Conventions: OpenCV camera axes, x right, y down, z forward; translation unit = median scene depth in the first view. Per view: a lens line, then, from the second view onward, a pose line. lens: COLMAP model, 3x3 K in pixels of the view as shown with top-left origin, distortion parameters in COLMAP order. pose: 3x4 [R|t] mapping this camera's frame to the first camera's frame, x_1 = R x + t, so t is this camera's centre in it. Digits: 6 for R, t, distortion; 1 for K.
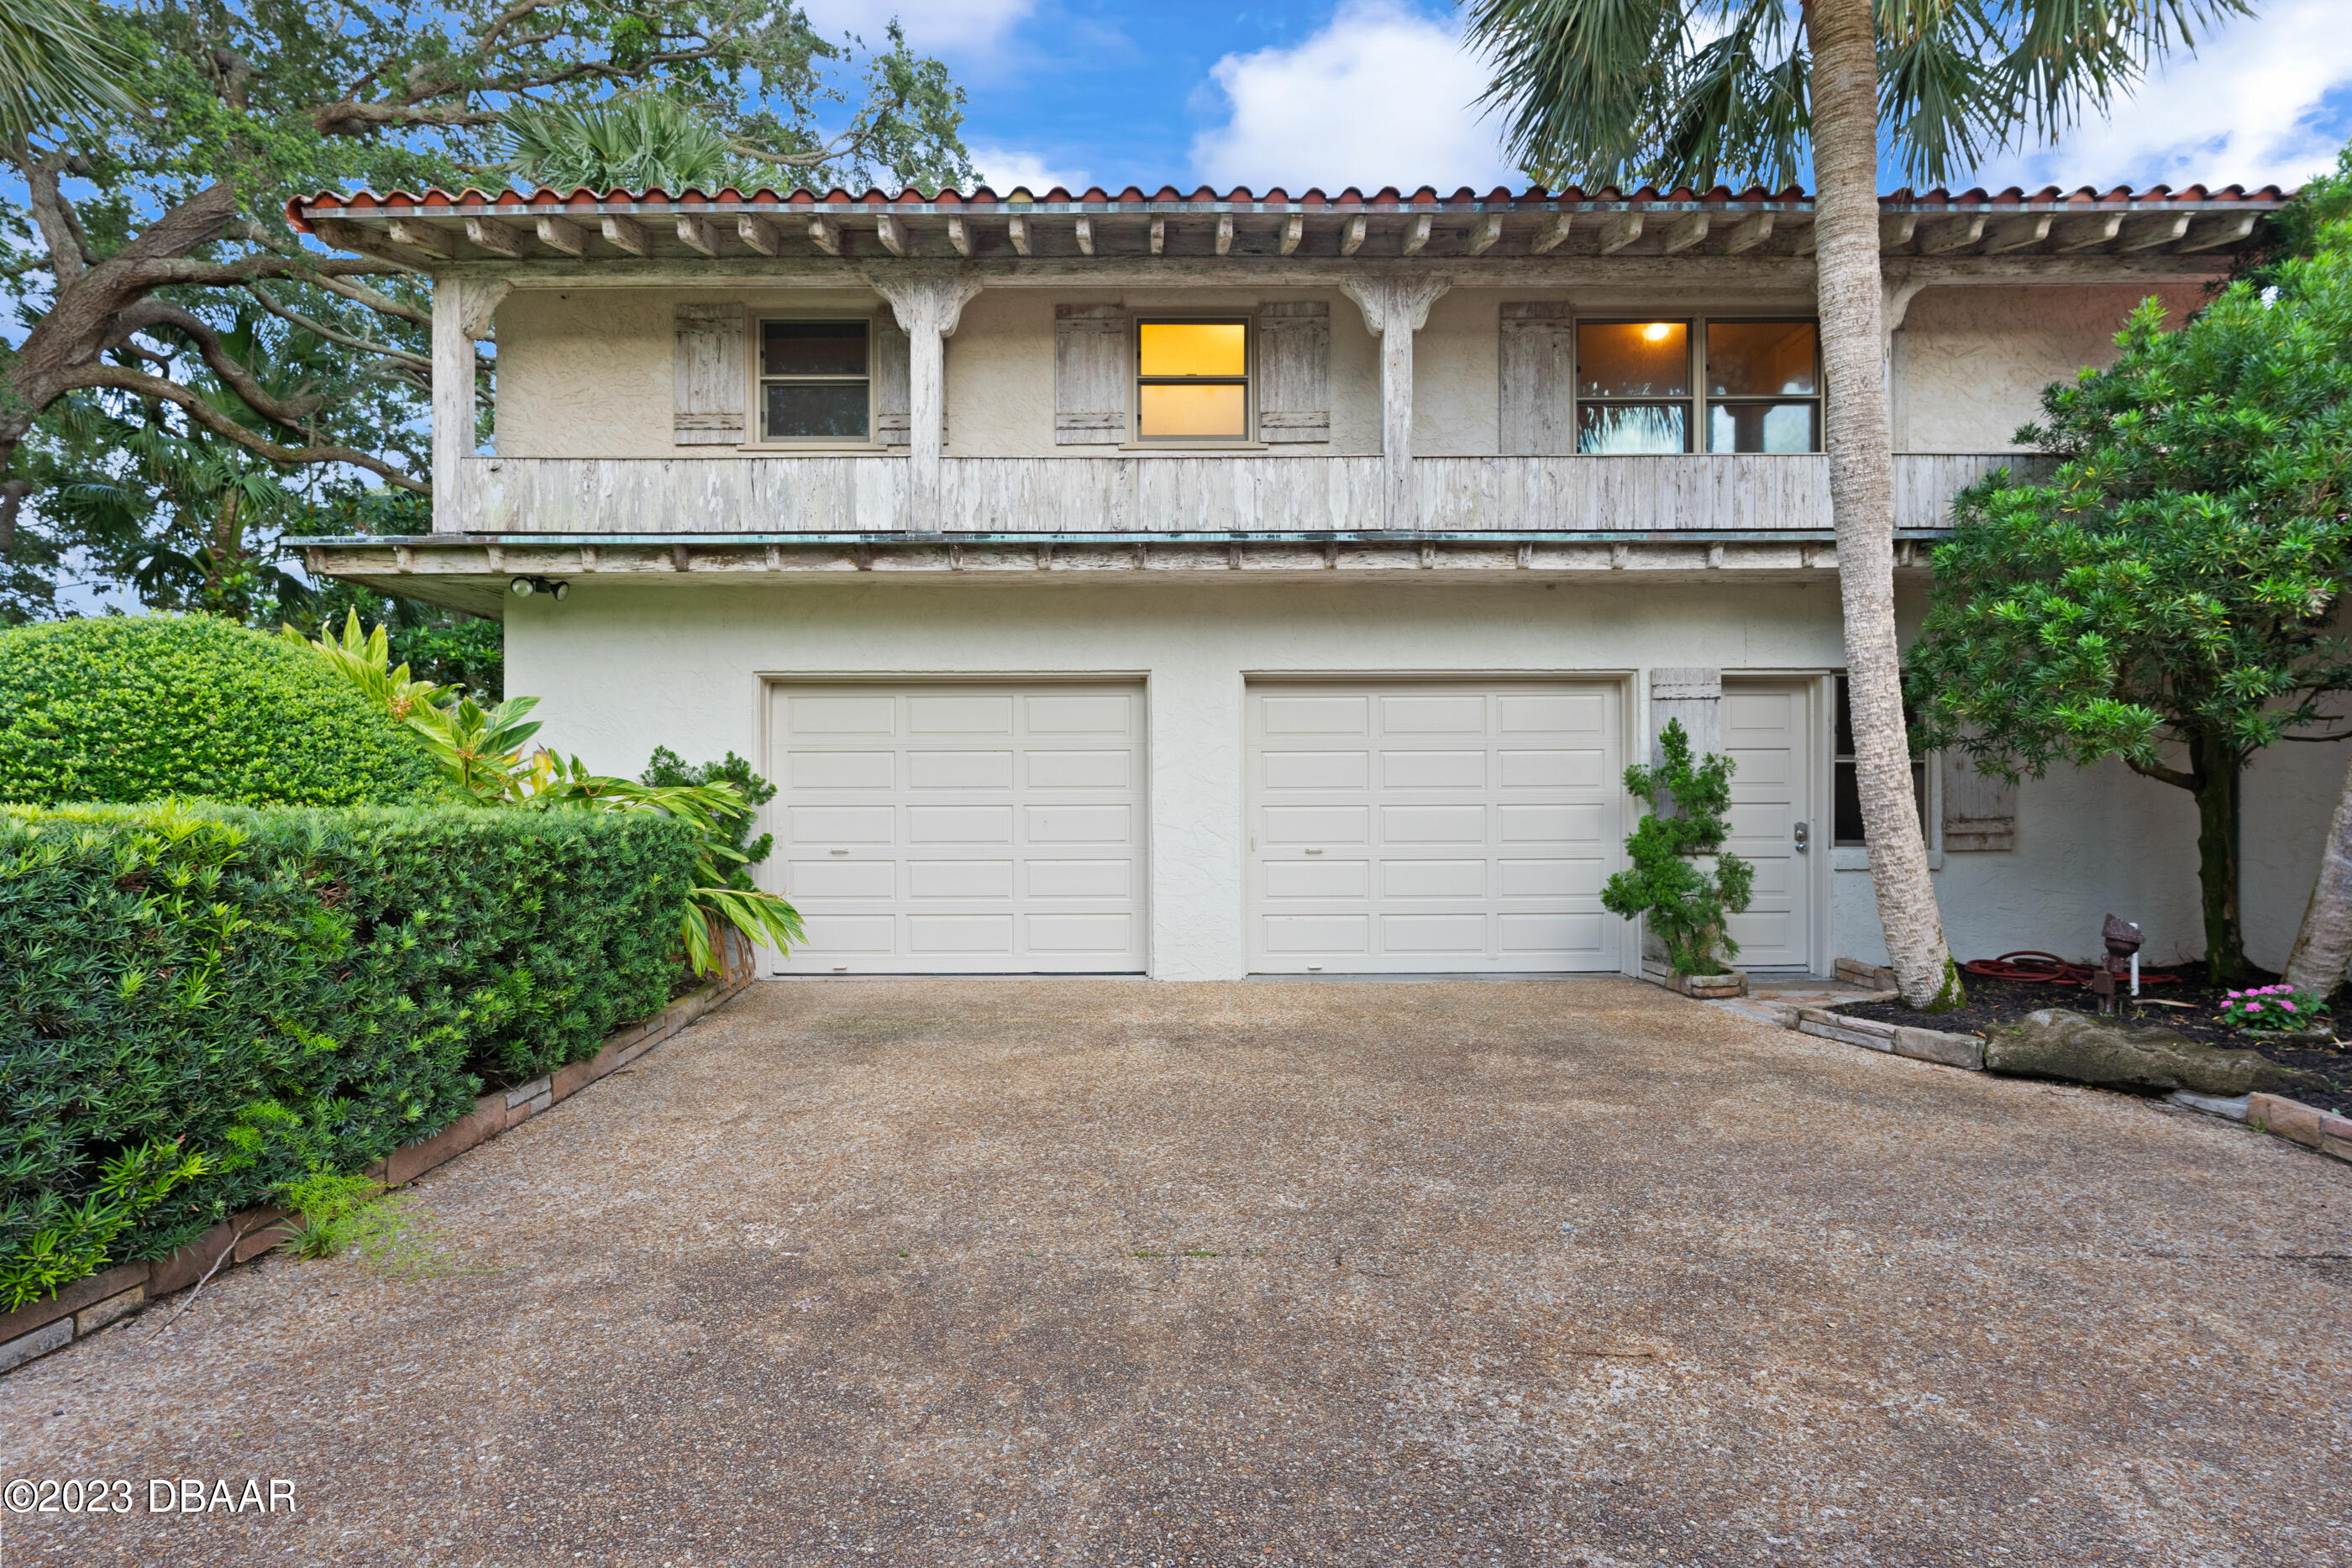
lens RADIAL K [[1200.2, 0, 1178.5], [0, 1200.2, 781.9], [0, 0, 1]] dist [-0.001128, -0.001503]
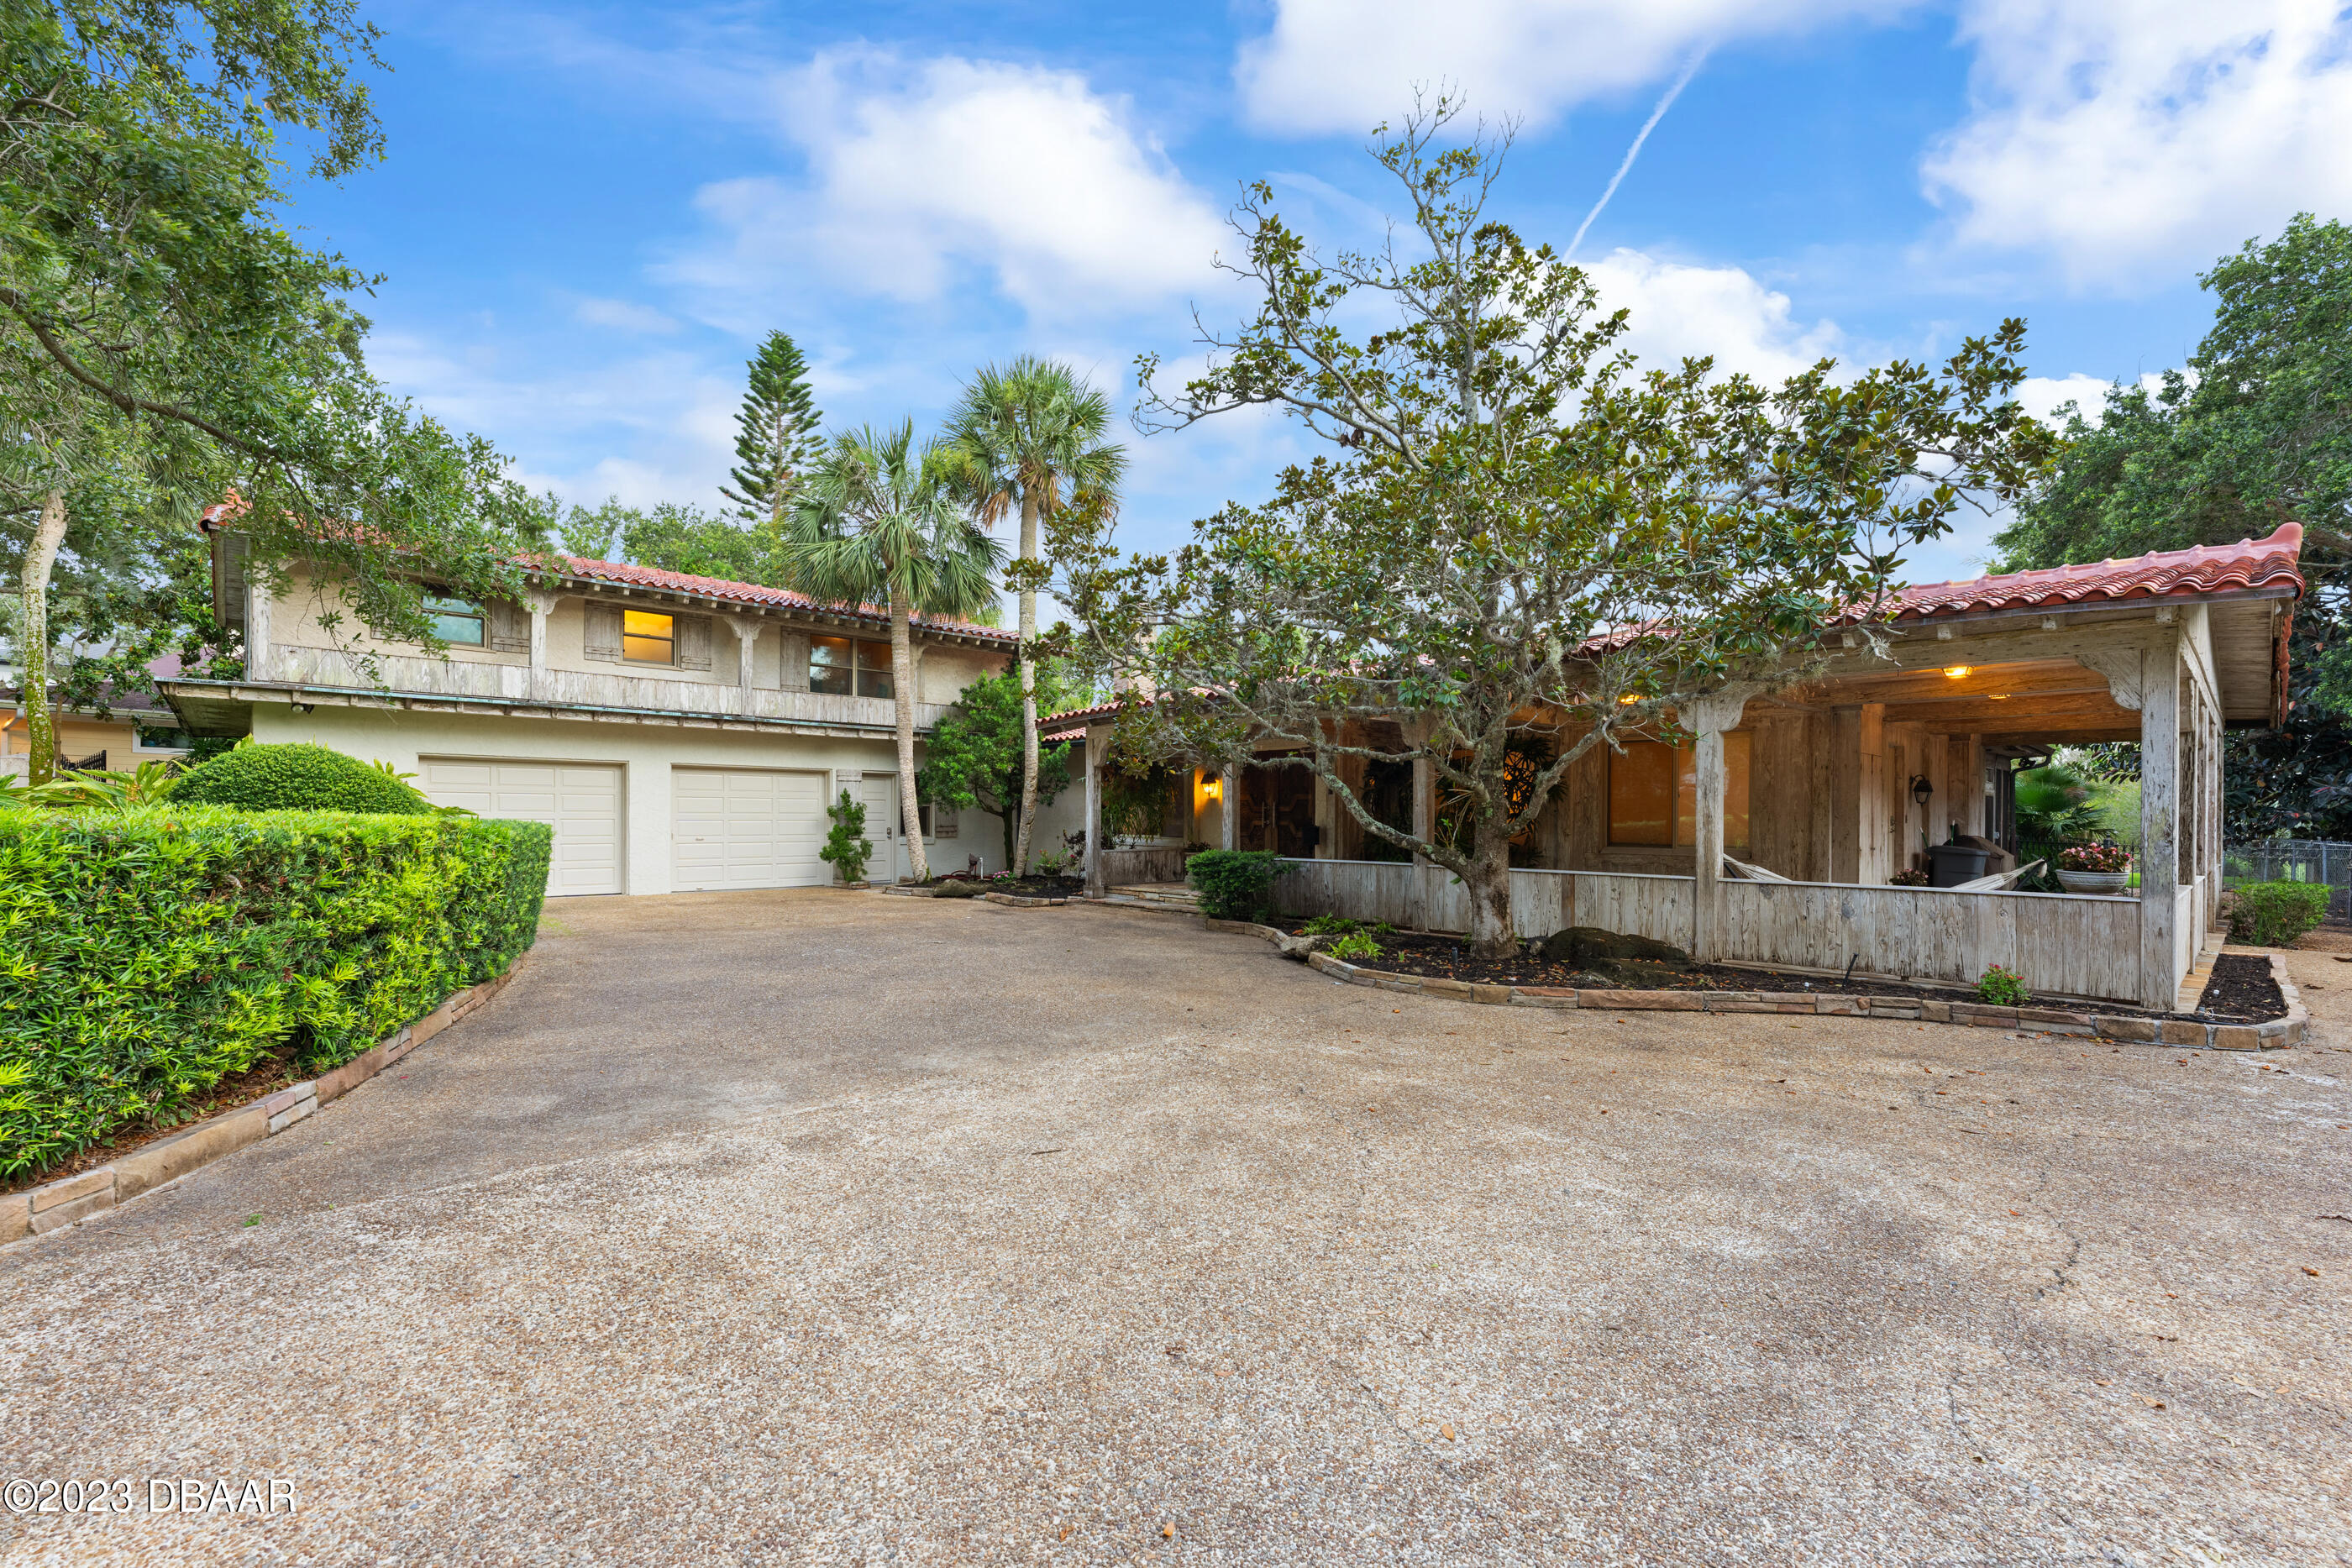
lens RADIAL K [[1026.7, 0, 1166.7], [0, 1026.7, 823.6], [0, 0, 1]] dist [-0.000862, 0.001307]
pose [[0.745863, 0.003459, 0.666091, -0.626264], [-0.006967, 0.999972, 0.002608, 0.015383], [-0.666063, -0.006586, 0.745866, -1.286535]]
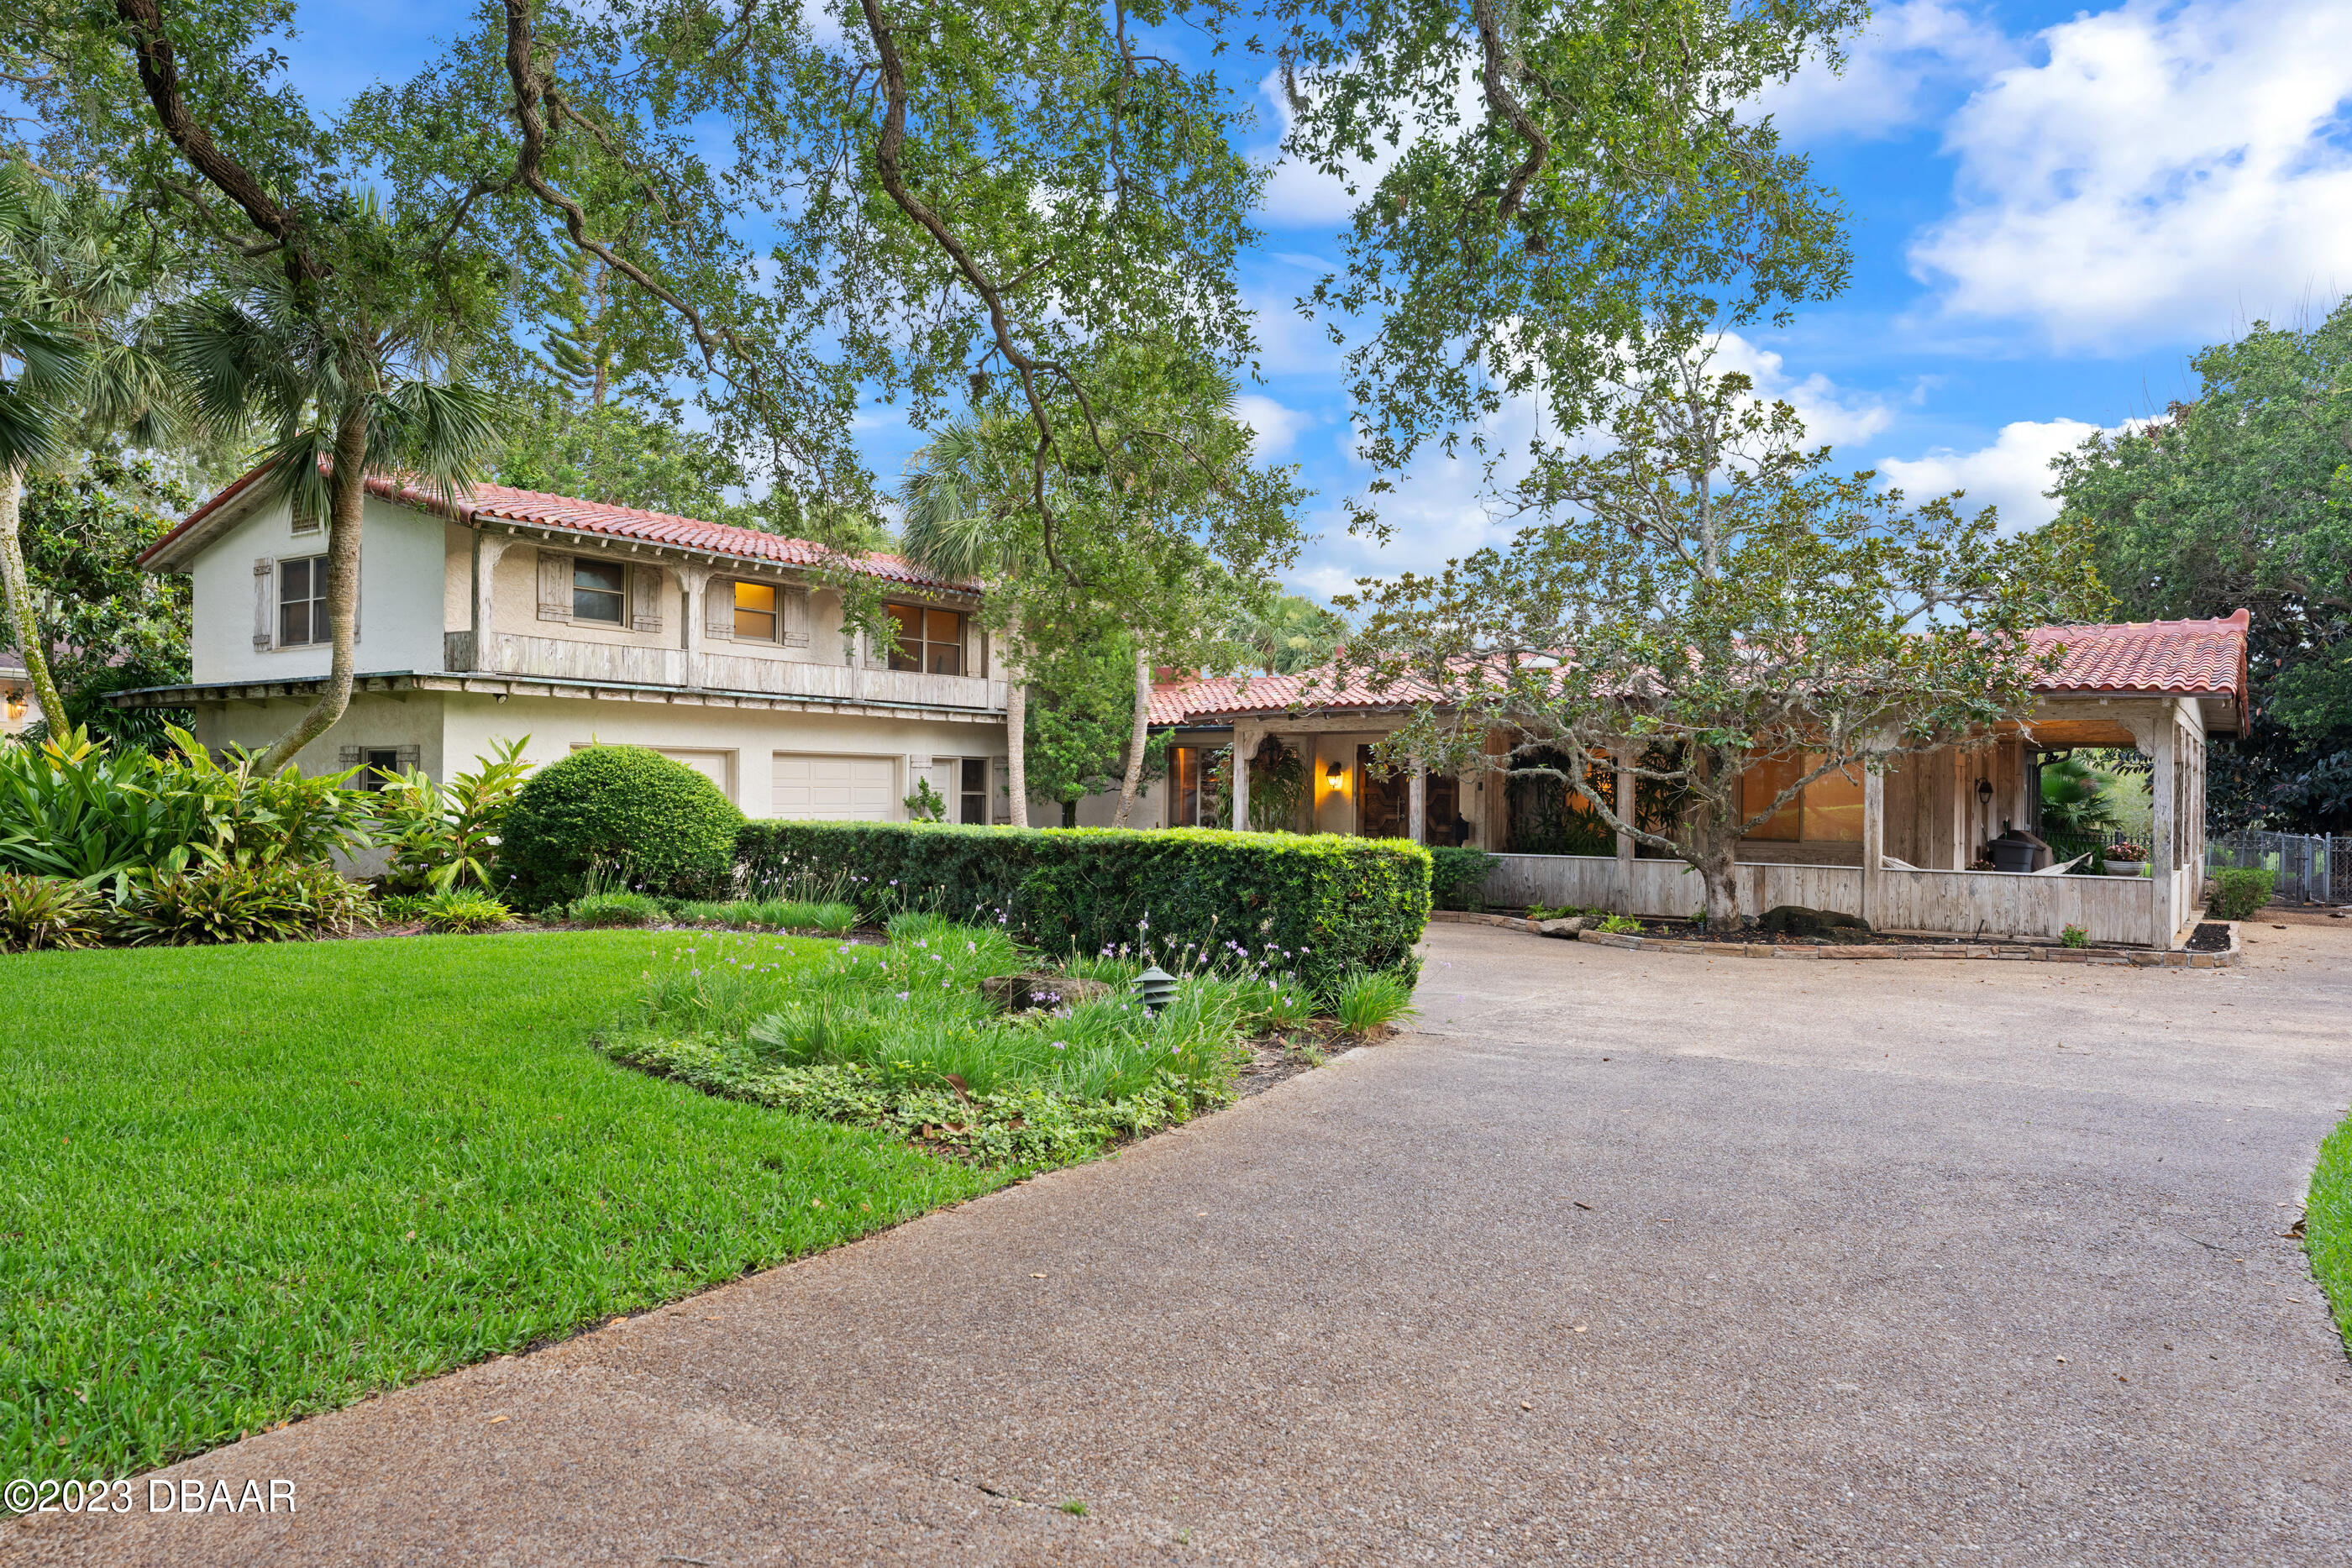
lens RADIAL K [[1588.0, 0, 1172.3], [0, 1588.0, 786.9], [0, 0, 1]] dist [-0.001909, -0.002455]
pose [[0.586665, 0.010060, 0.809767, -2.016761], [-0.011207, 0.999928, -0.004304, -0.025371], [-0.809752, -0.006550, 0.586735, -1.375744]]
